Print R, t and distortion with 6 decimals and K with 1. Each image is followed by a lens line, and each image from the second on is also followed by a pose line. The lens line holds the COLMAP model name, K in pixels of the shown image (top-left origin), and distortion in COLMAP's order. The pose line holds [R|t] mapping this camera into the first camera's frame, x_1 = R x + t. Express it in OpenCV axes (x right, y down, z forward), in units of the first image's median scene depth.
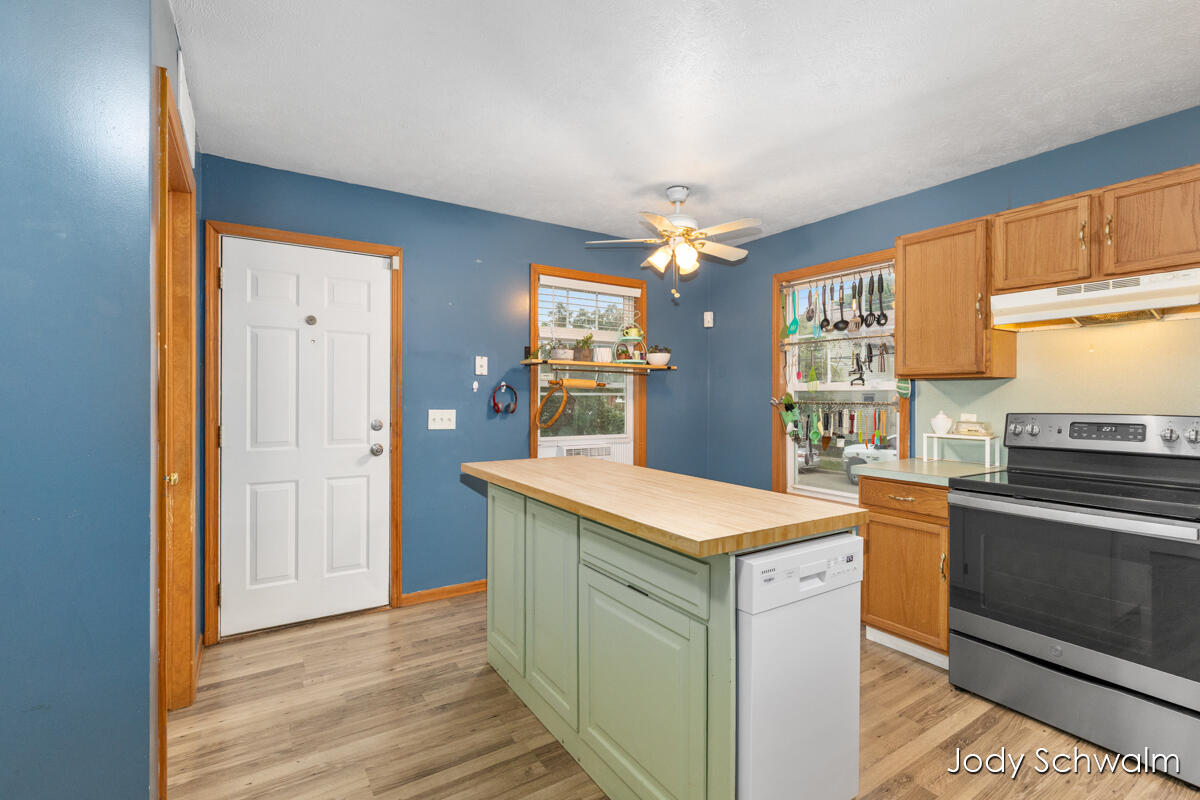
lens RADIAL K [[540.3, 0, 597.9], [0, 540.3, 396.7], [0, 0, 1]] dist [-0.000177, -0.000396]
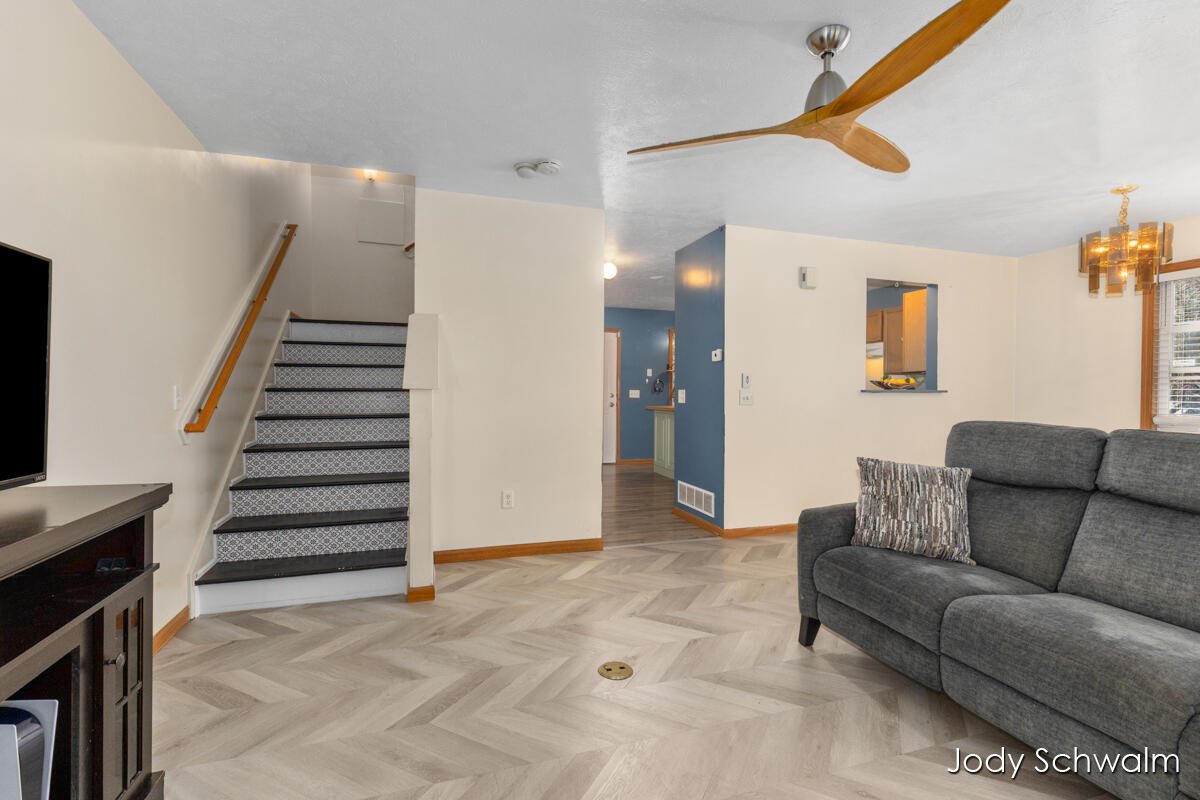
lens RADIAL K [[537.3, 0, 601.4], [0, 537.3, 395.1], [0, 0, 1]] dist [0.000536, -0.000688]
pose [[0.965938, 0.001491, -0.258770, 0.216329], [0.000397, 0.999974, 0.007242, 0.029031], [0.258774, -0.007098, 0.965912, -1.483563]]
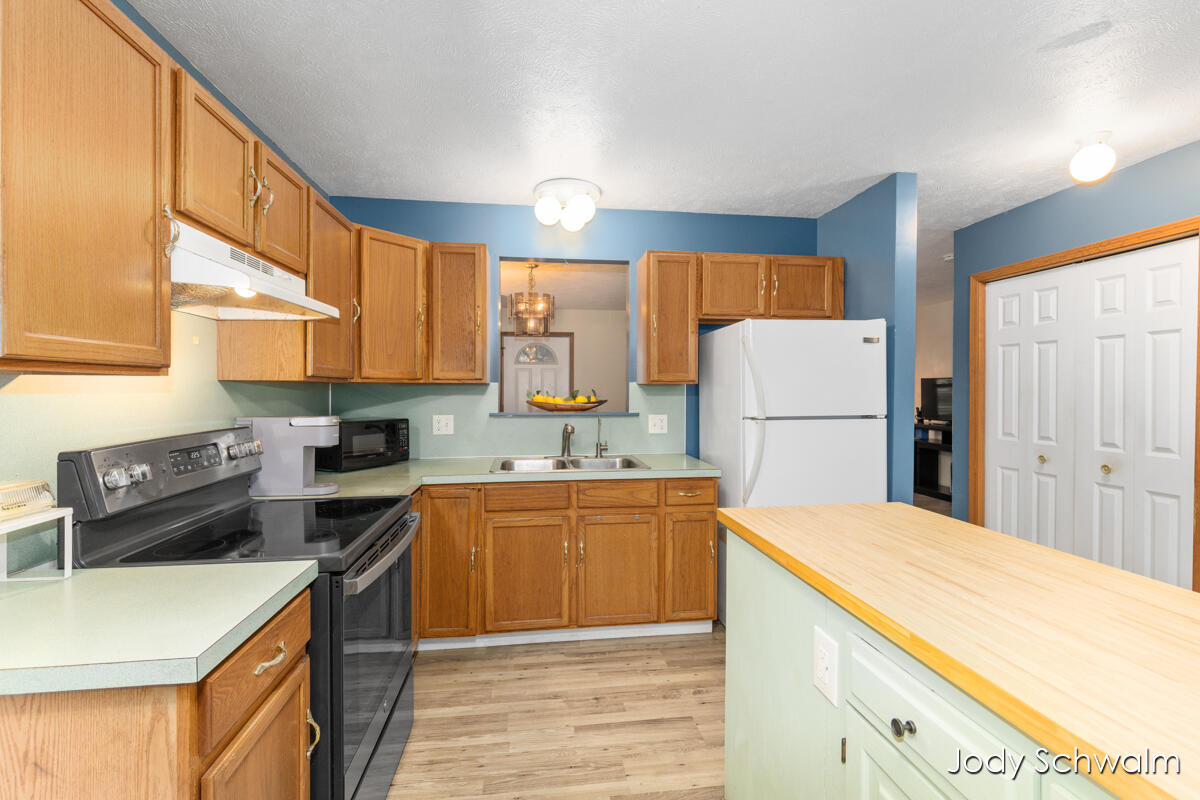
lens RADIAL K [[537.3, 0, 601.4], [0, 537.3, 395.1], [0, 0, 1]] dist [0.000536, -0.000688]
pose [[-0.904938, -0.010612, 0.425411, 0.110301], [-0.005438, 0.999896, 0.013373, -0.020293], [-0.425509, 0.009789, -0.904901, 0.970057]]
